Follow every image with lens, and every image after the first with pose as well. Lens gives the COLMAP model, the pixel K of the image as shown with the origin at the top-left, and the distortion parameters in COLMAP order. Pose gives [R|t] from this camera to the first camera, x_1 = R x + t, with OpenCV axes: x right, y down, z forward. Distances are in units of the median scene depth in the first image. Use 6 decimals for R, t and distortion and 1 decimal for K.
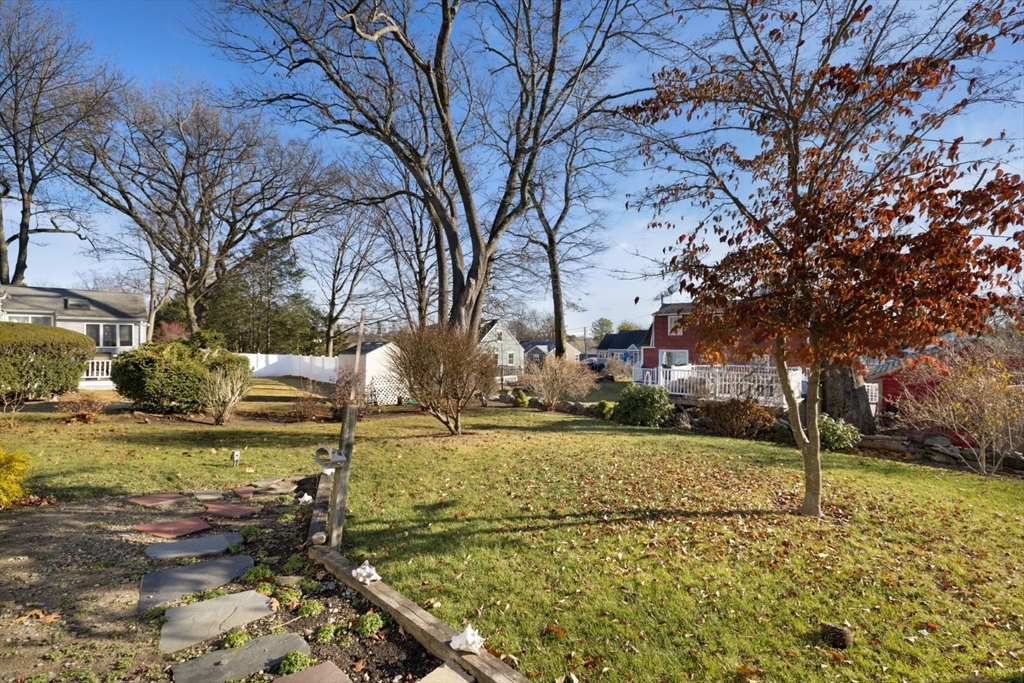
lens RADIAL K [[441.5, 0, 512.0], [0, 441.5, 341.5], [0, 0, 1]] dist [-0.000557, 0.000039]
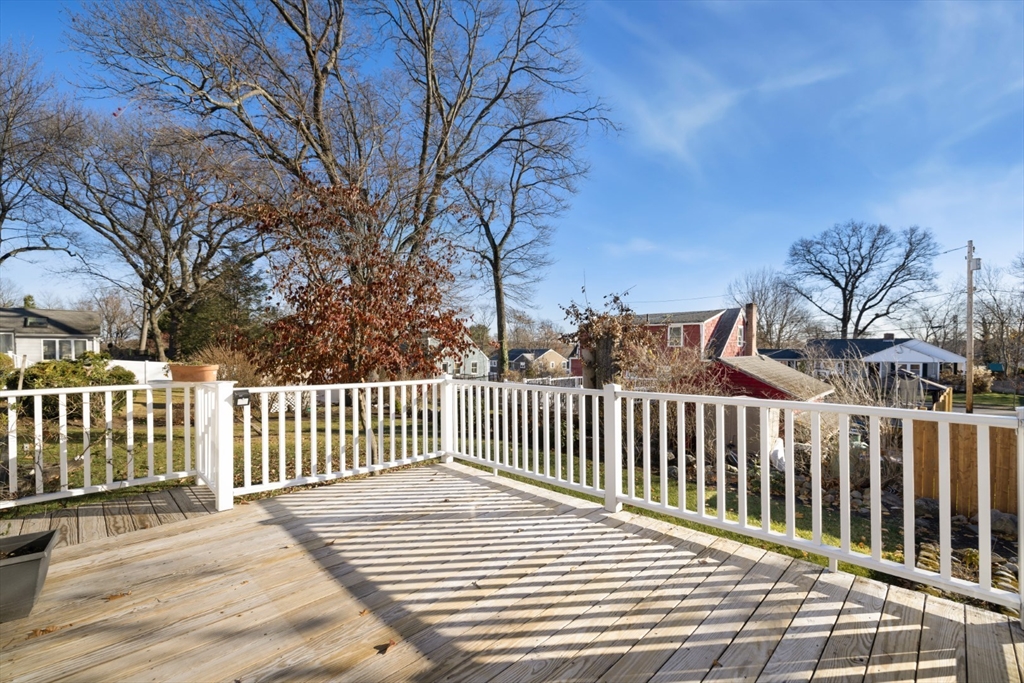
lens RADIAL K [[446.6, 0, 514.1], [0, 446.6, 355.2], [0, 0, 1]] dist [0.000580, -0.000252]
pose [[0.999630, -0.002561, -0.027071, 0.159066], [0.002989, 0.999871, 0.015798, -0.009311], [0.027027, -0.015873, 0.999509, -0.065237]]
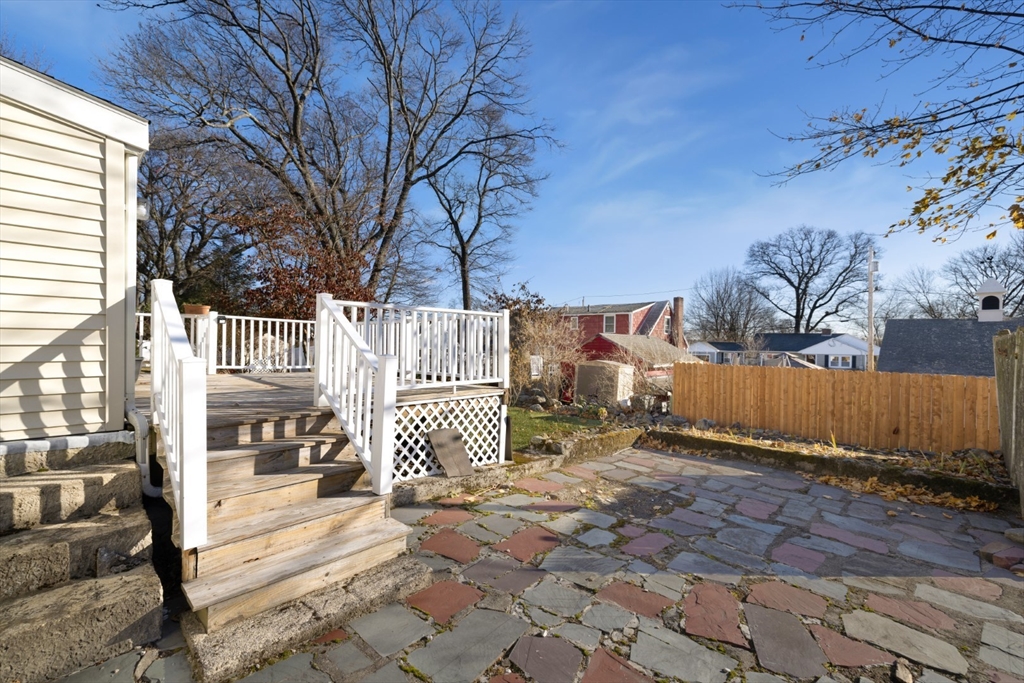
lens RADIAL K [[440.6, 0, 512.0], [0, 440.6, 341.5], [0, 0, 1]] dist [0.011082, -0.000033]
pose [[0.999870, 0.013577, -0.008693, 0.228827], [-0.013600, 0.999904, -0.002587, 0.010640], [0.008657, 0.002705, 0.999959, -0.166625]]
